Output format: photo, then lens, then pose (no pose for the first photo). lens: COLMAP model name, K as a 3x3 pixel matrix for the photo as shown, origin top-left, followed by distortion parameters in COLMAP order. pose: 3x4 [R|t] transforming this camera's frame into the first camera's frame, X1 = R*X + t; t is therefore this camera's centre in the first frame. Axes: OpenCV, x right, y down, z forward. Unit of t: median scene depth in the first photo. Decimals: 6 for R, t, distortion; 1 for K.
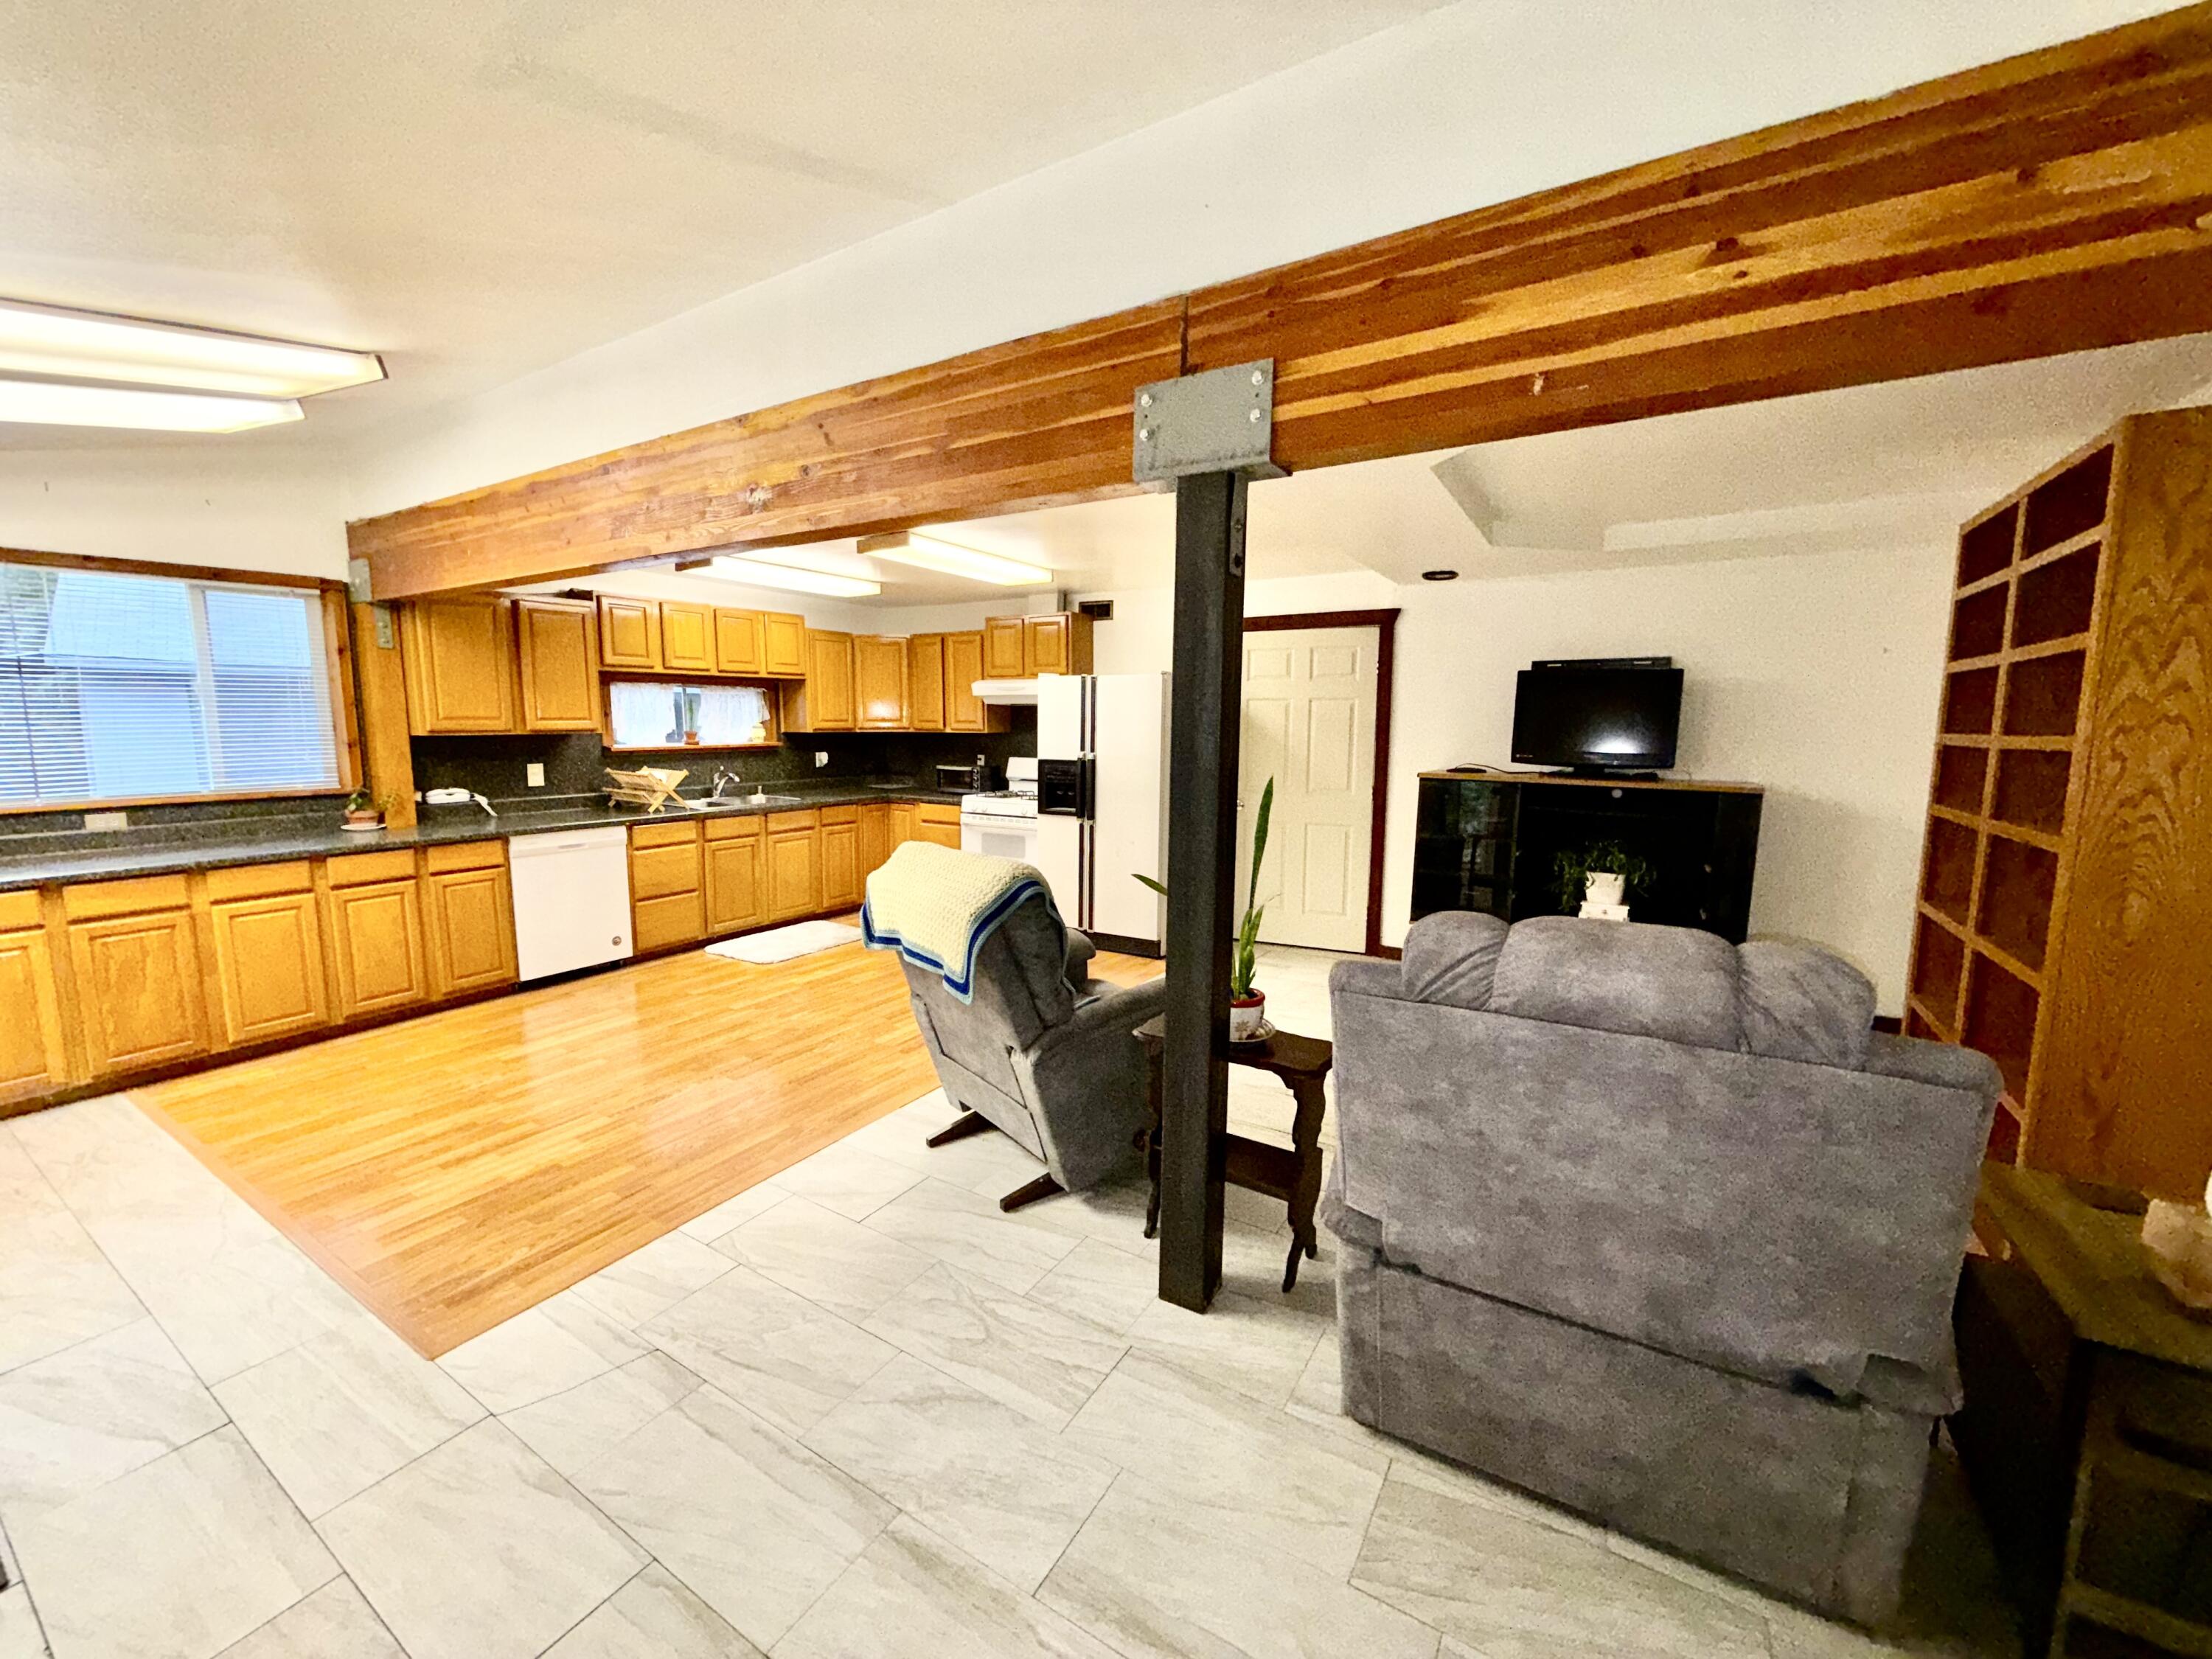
lens RADIAL K [[884.1, 0, 1106.0], [0, 884.1, 829.5], [0, 0, 1]] dist [0.000519, 0.000292]
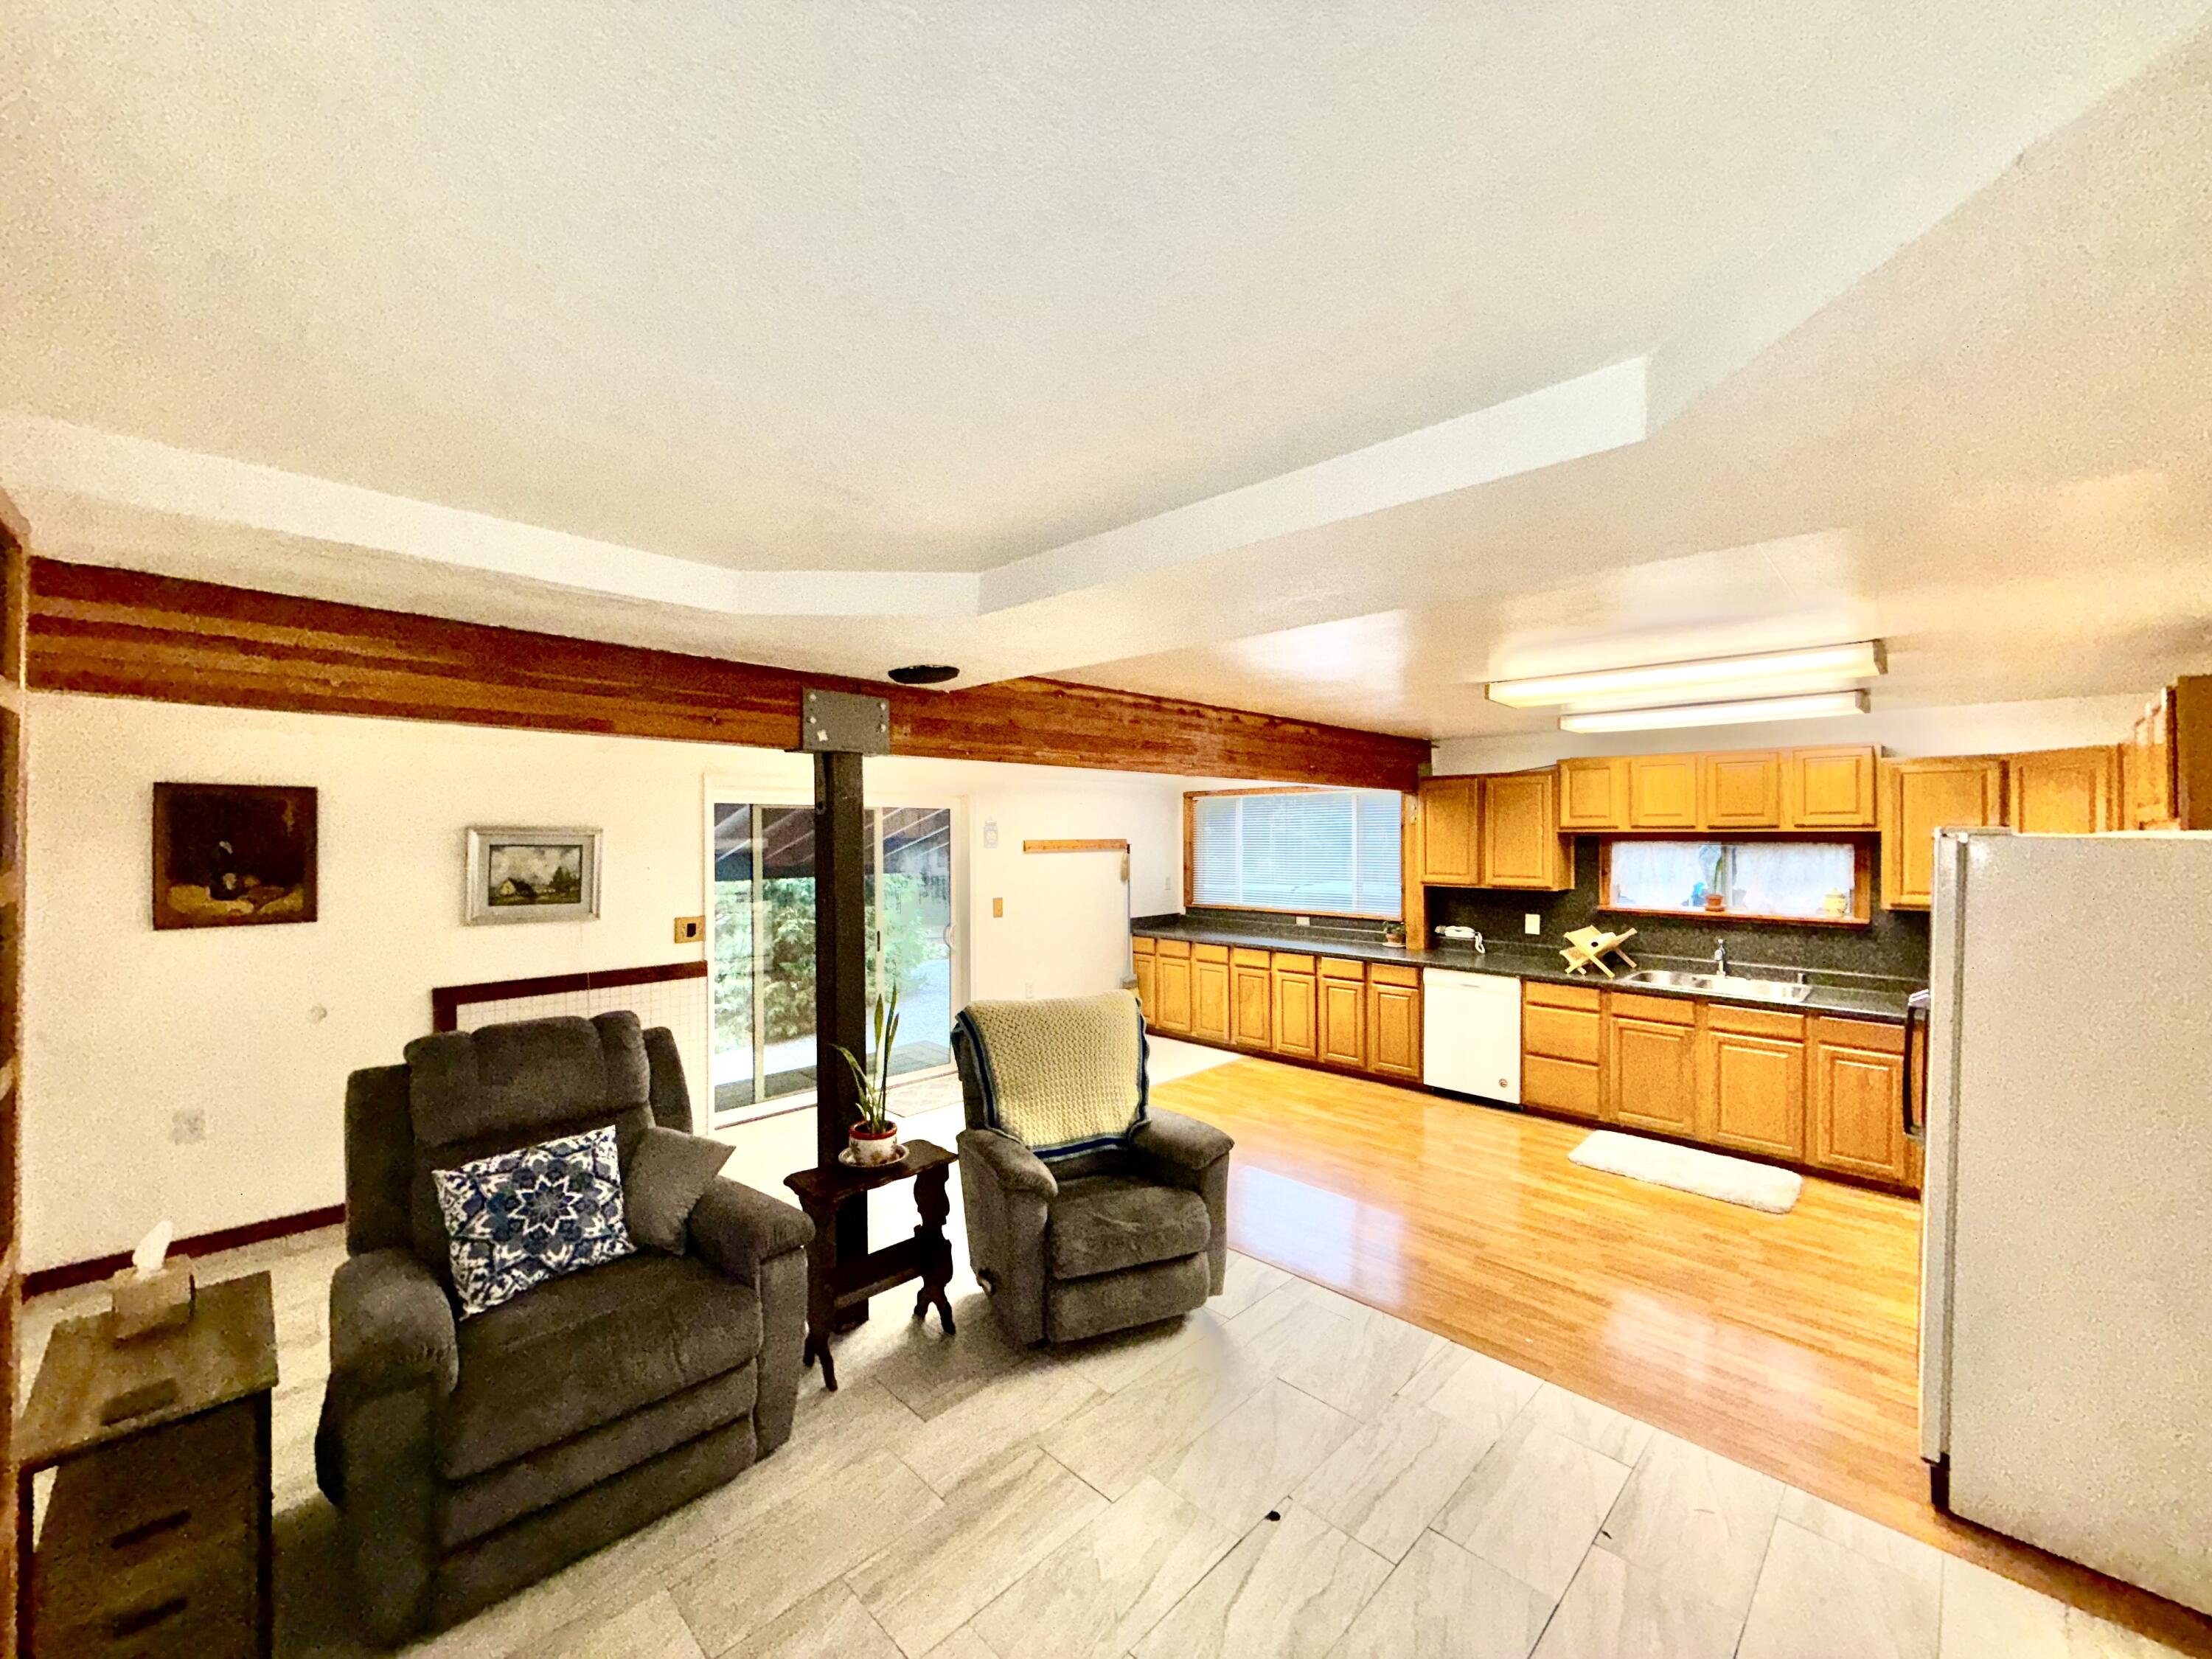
lens RADIAL K [[884.1, 0, 1106.0], [0, 884.1, 829.5], [0, 0, 1]] dist [0.000519, 0.000292]
pose [[-0.222458, -0.004032, -0.974934, 0.633791], [-0.125134, 0.991839, 0.024451, -0.152758], [0.966878, 0.127437, -0.221147, 0.758641]]
